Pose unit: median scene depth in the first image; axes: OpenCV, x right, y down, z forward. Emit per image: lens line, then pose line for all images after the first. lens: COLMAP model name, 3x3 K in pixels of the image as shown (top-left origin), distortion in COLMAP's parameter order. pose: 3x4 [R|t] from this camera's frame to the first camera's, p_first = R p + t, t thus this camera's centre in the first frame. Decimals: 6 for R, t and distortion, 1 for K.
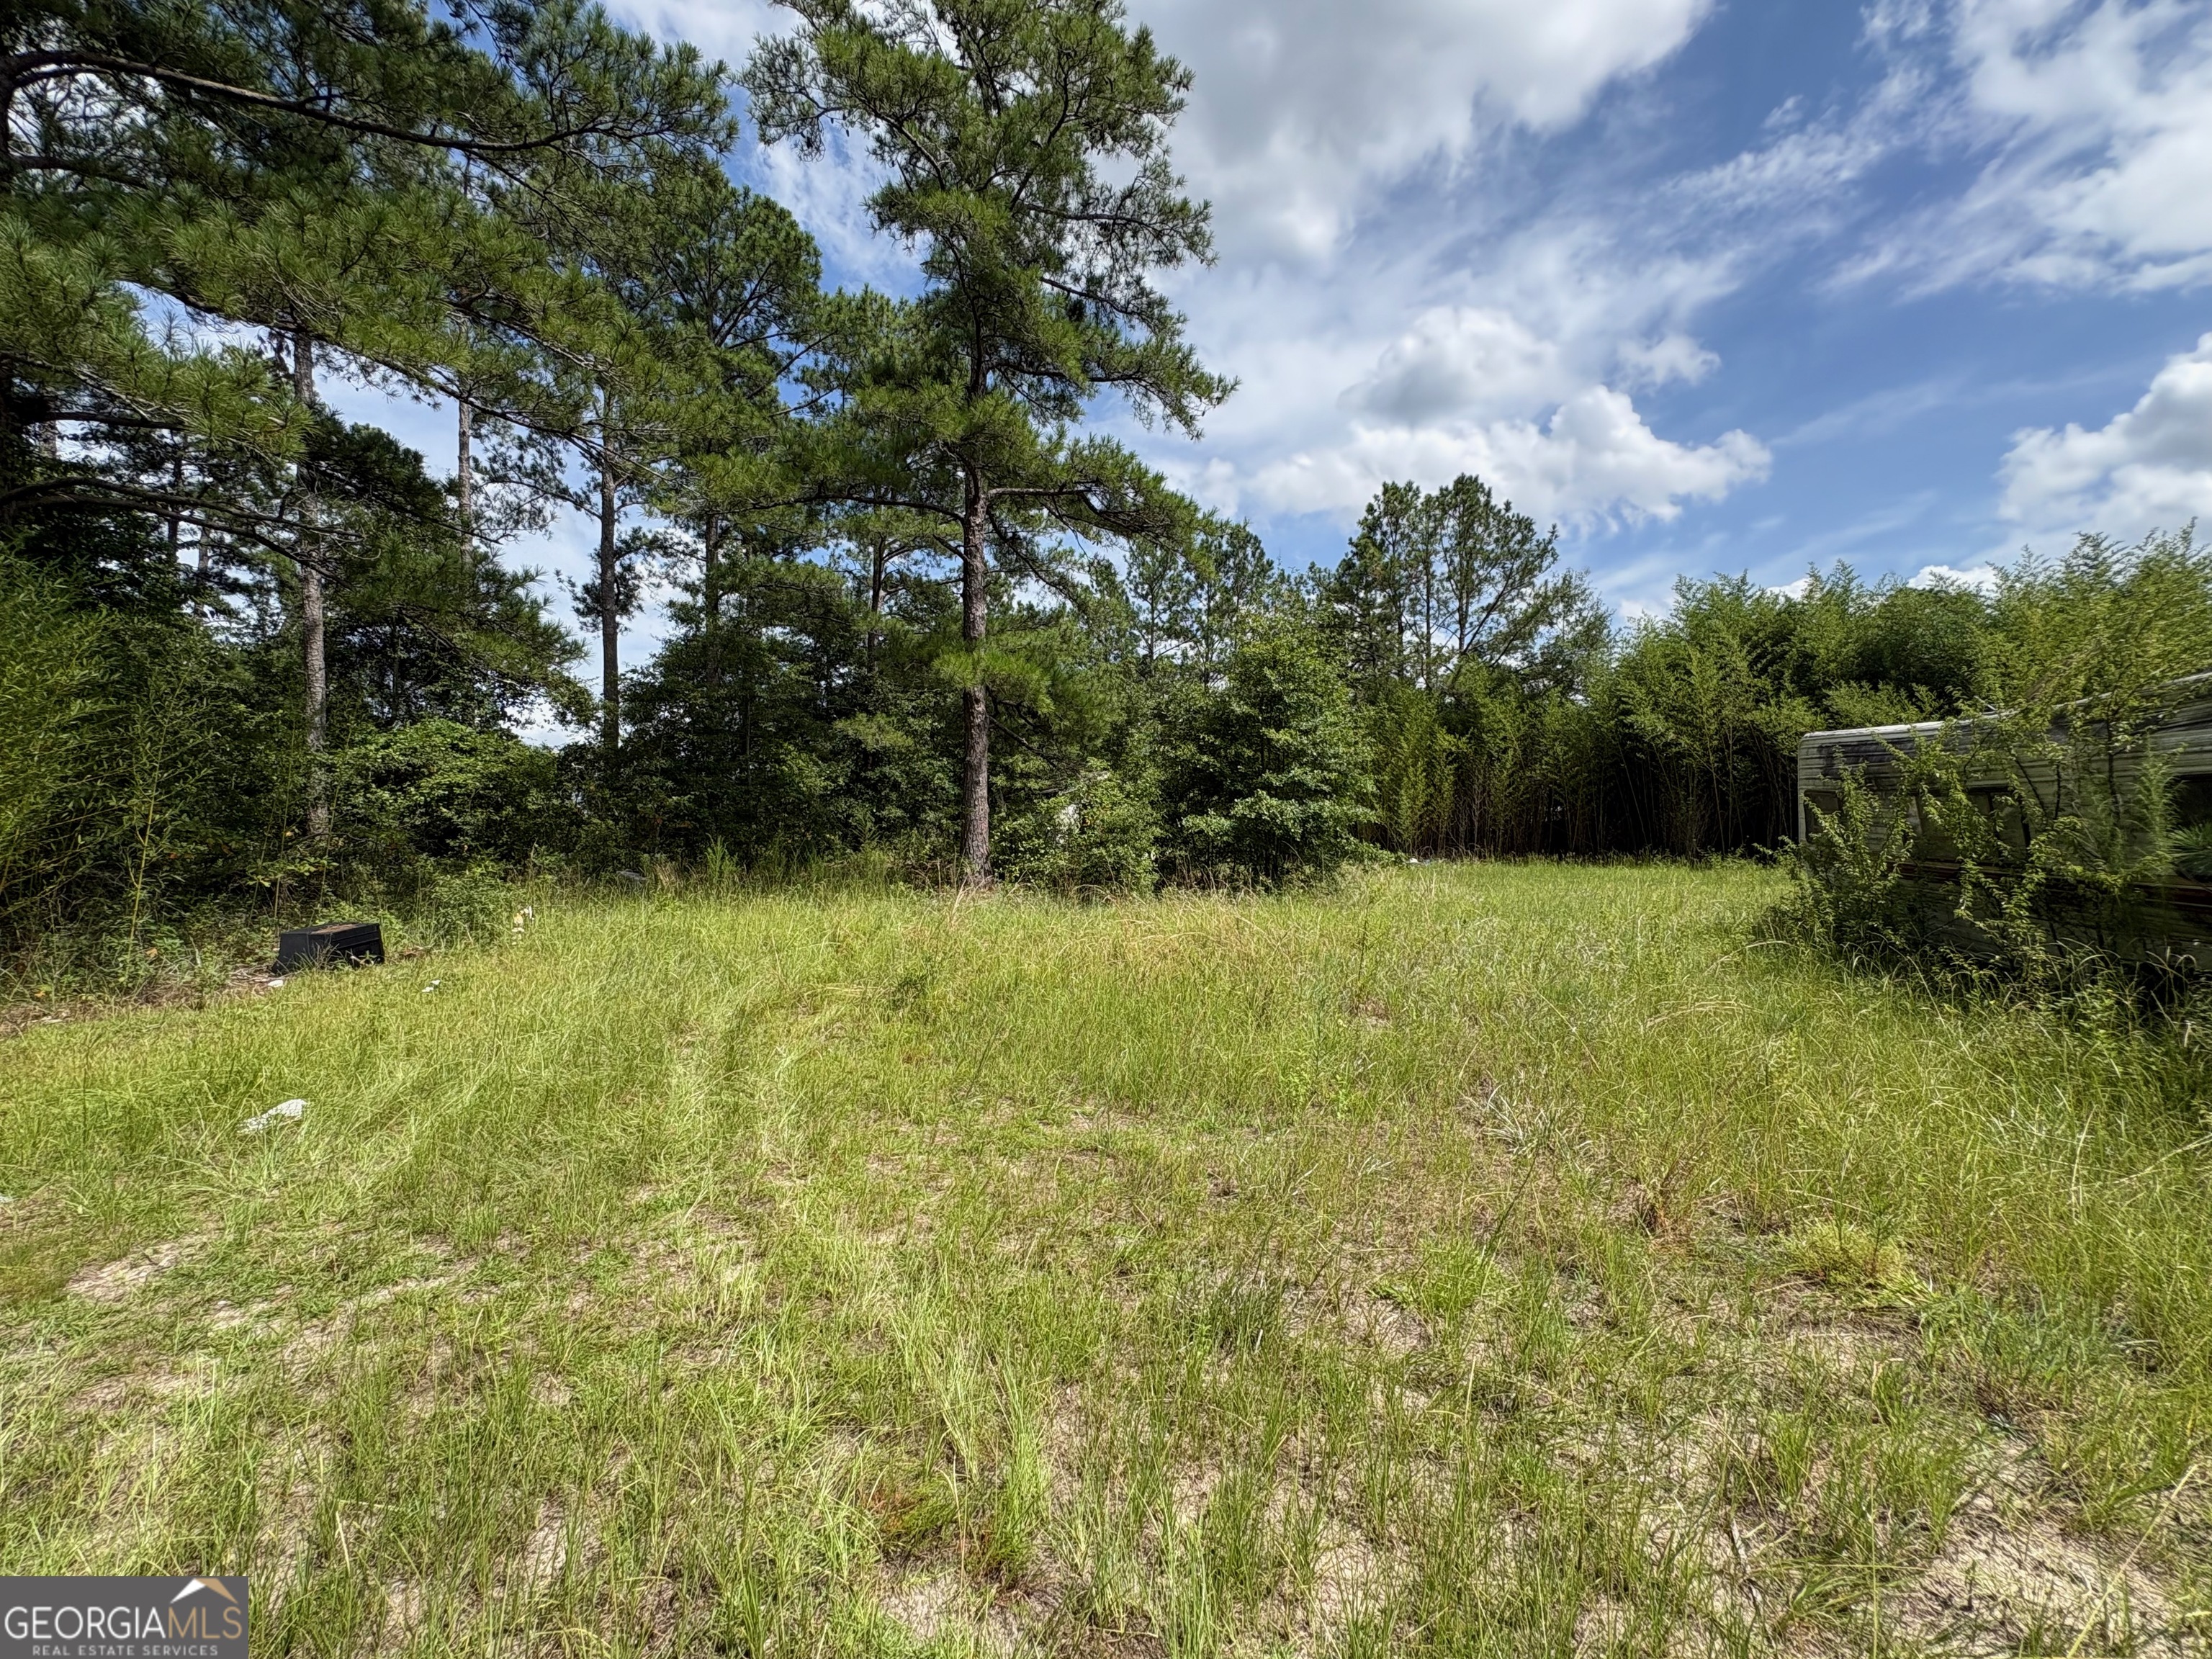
lens RADIAL K [[889.7, 0, 1101.9], [0, 889.7, 834.5], [0, 0, 1]] dist [-0.001163, 0.000011]
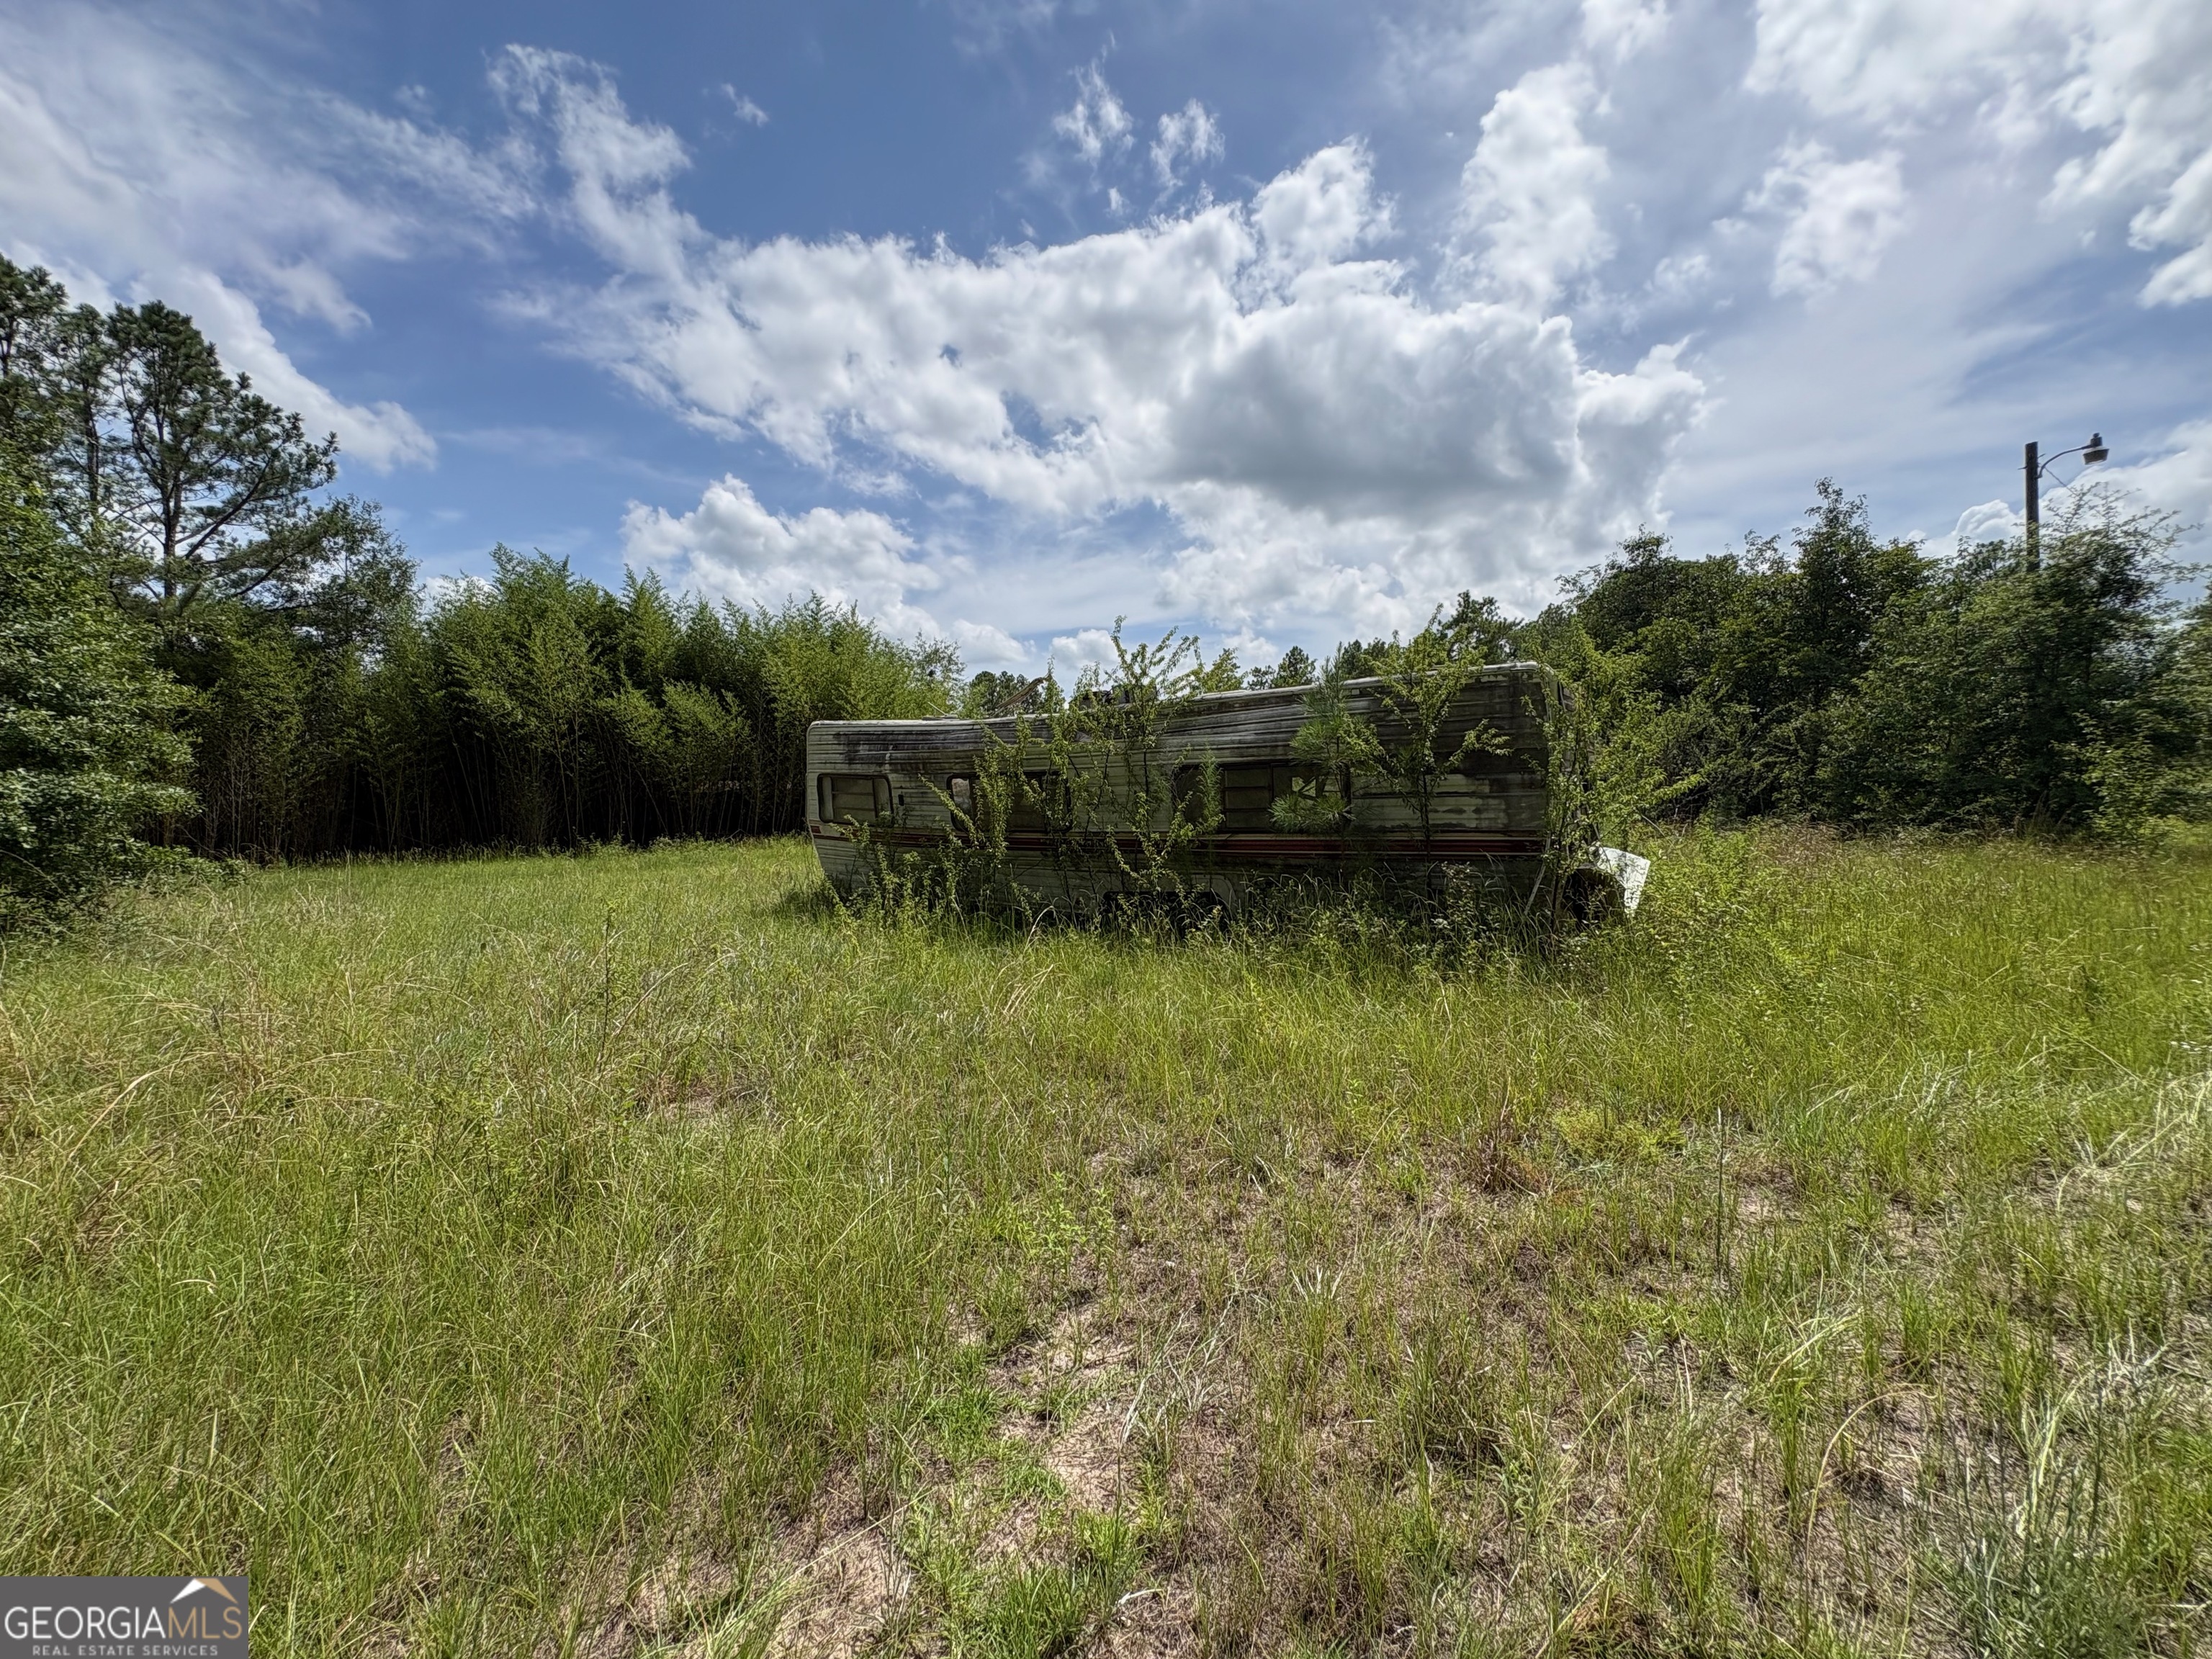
lens RADIAL K [[895.1, 0, 1105.9], [0, 895.1, 821.8], [0, 0, 1]] dist [0.000836, 0.000634]
pose [[0.283880, -0.022575, 0.958594, -0.060790], [0.028689, 0.999475, 0.015042, 0.001386], [-0.958431, 0.023231, 0.284378, 0.132147]]
